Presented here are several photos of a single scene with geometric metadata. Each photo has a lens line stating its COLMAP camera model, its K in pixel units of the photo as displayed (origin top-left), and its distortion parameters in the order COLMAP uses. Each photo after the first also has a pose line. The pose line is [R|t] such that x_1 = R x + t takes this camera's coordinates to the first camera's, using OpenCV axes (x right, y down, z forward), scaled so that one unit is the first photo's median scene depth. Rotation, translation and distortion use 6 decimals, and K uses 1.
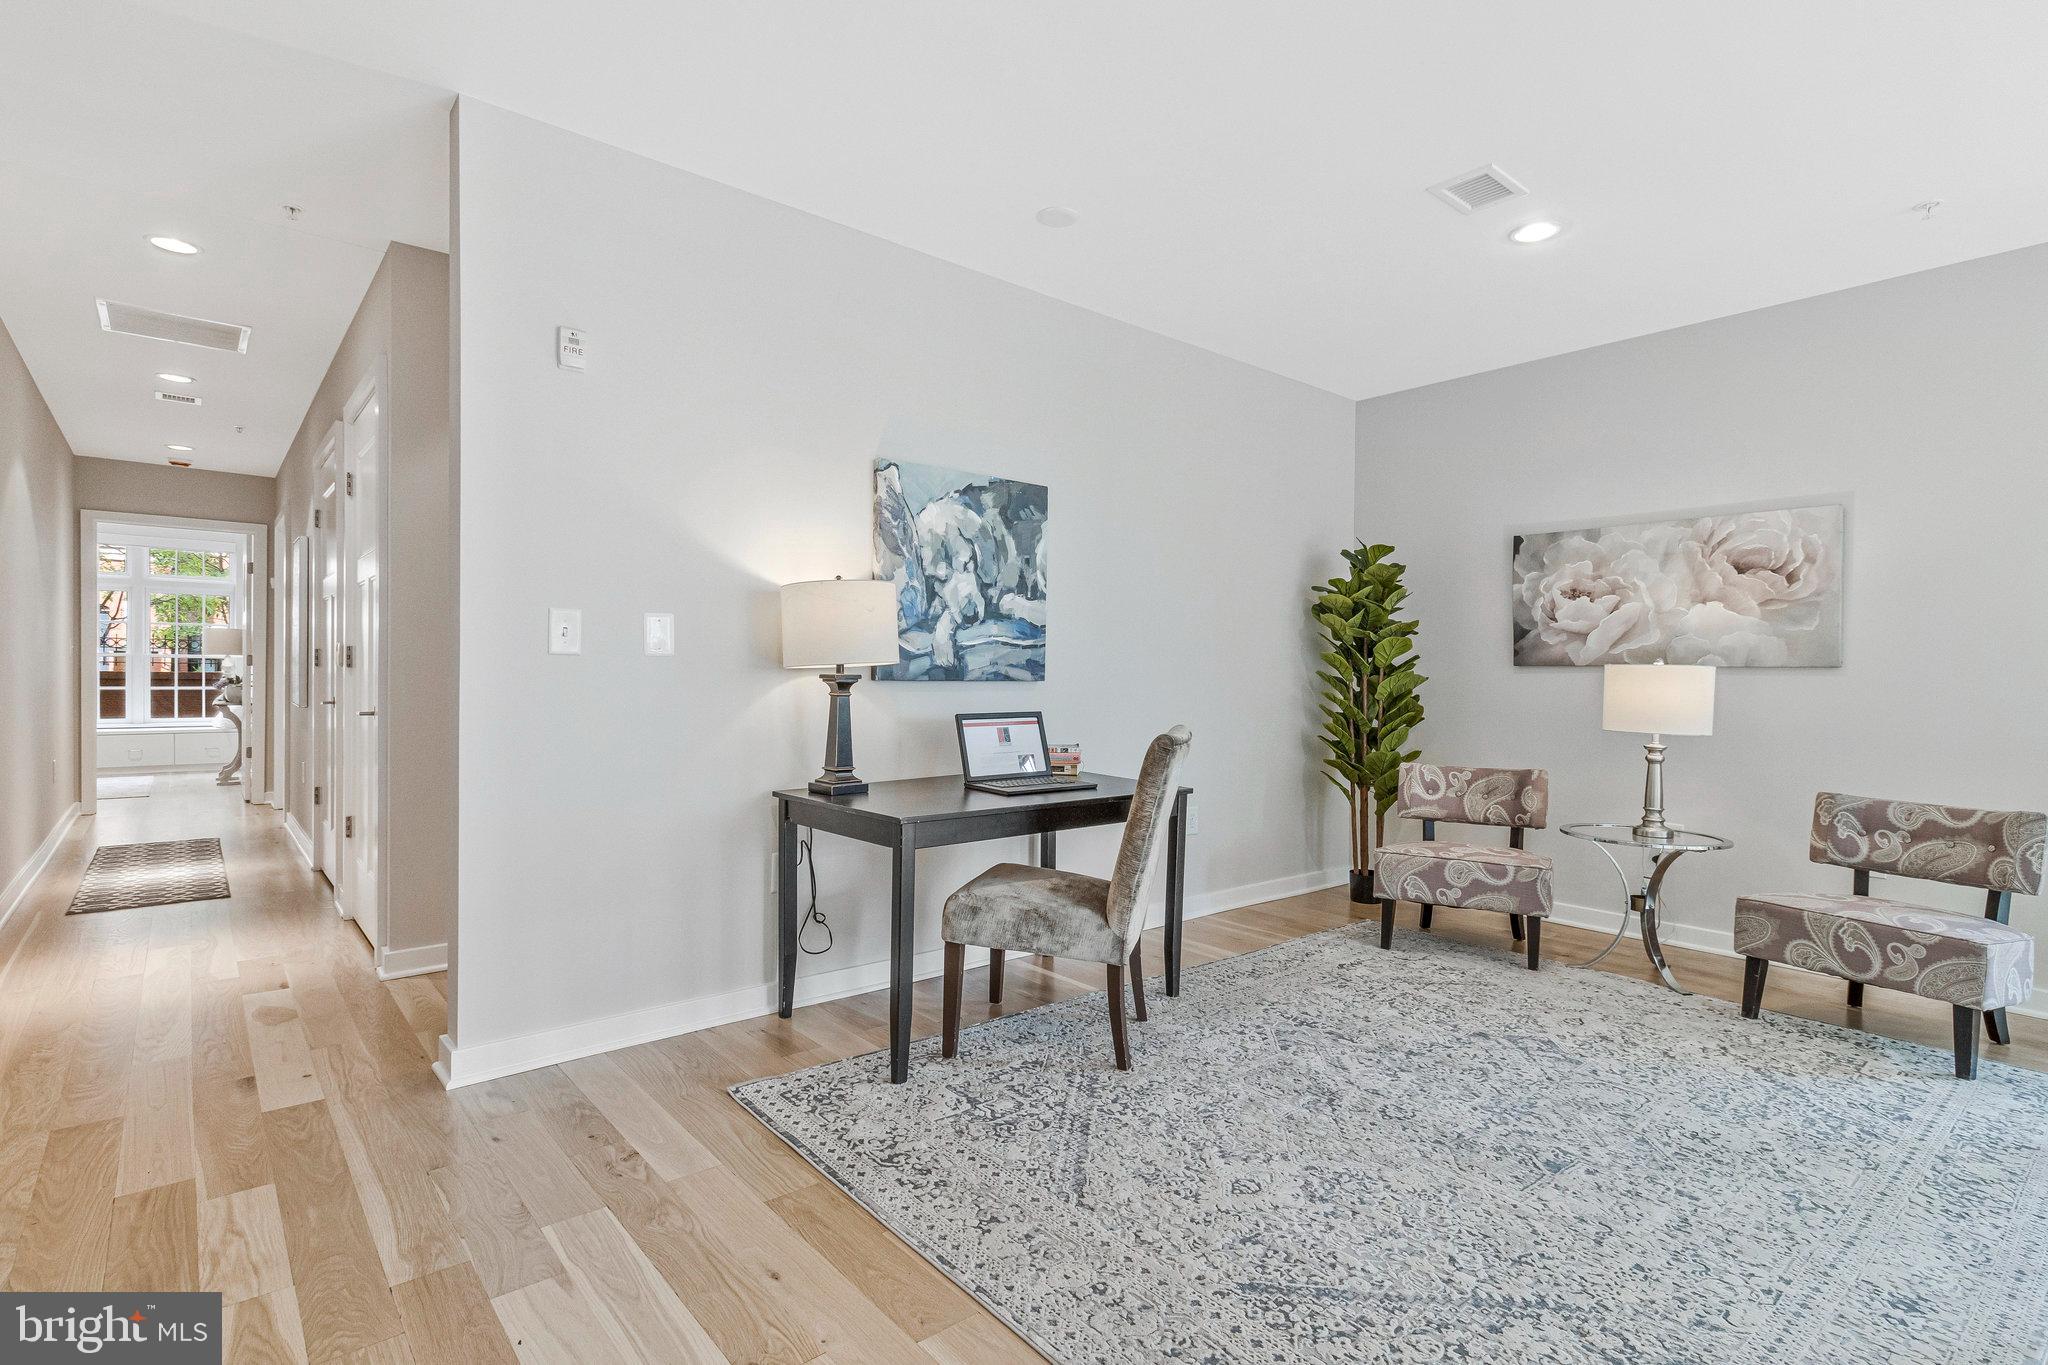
lens RADIAL K [[997.4, 0, 1051.4], [0, 997.4, 685.8], [0, 0, 1]] dist [0.001578, 0.000128]
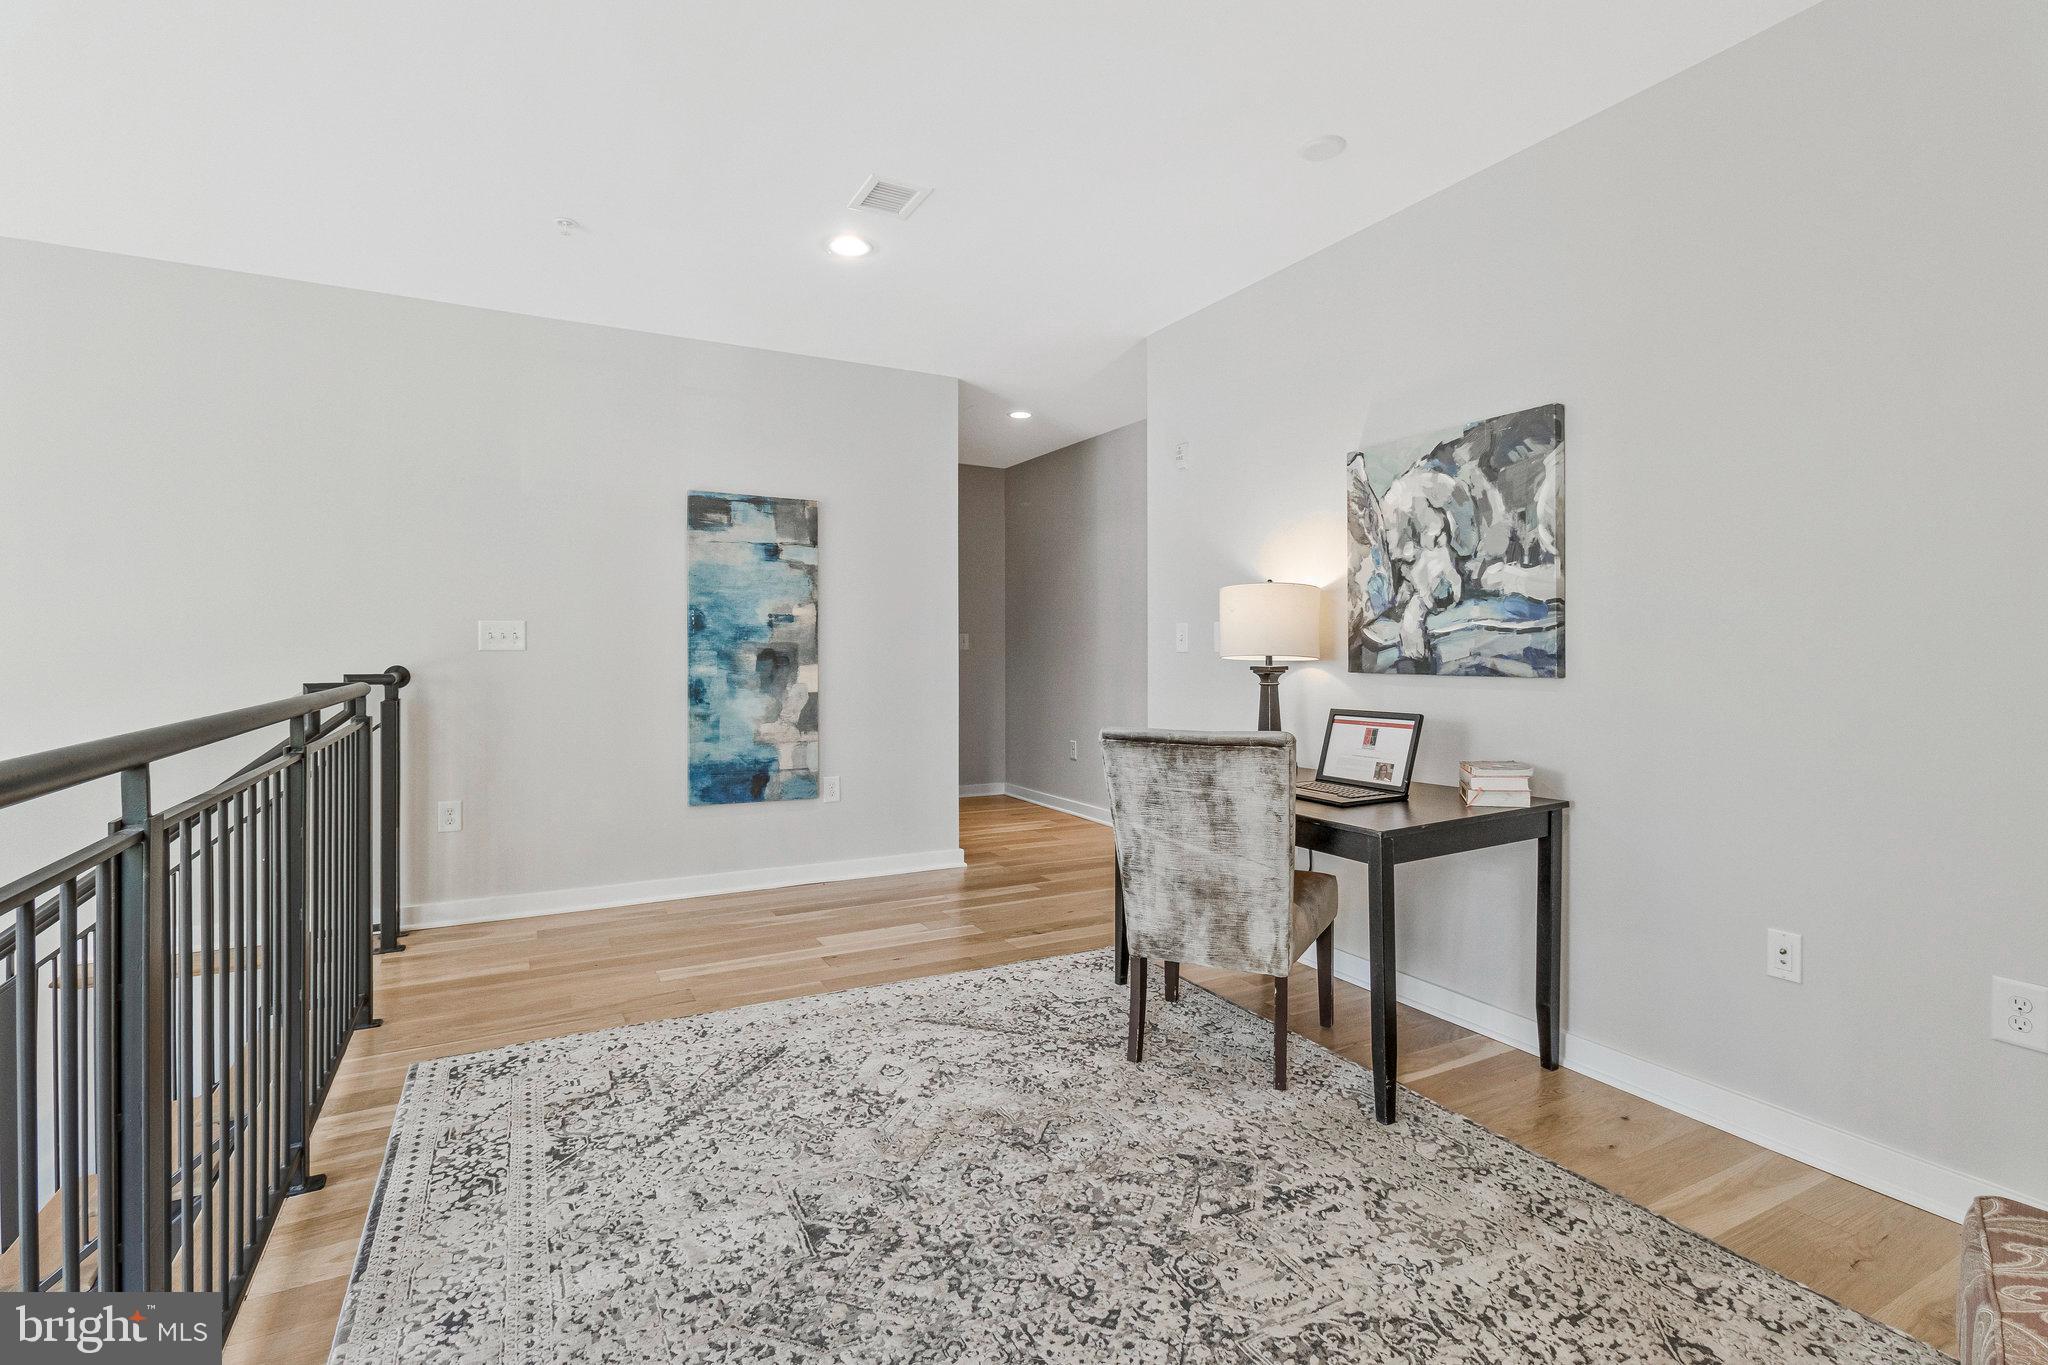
lens RADIAL K [[986.9, 0, 1036.6], [0, 986.9, 654.0], [0, 0, 1]] dist [0.000594, -0.000032]
pose [[-0.221420, -0.008061, -0.975145, 0.818359], [-0.014819, 0.999878, -0.004900, -0.013830], [0.975066, 0.013366, -0.221513, 0.860312]]
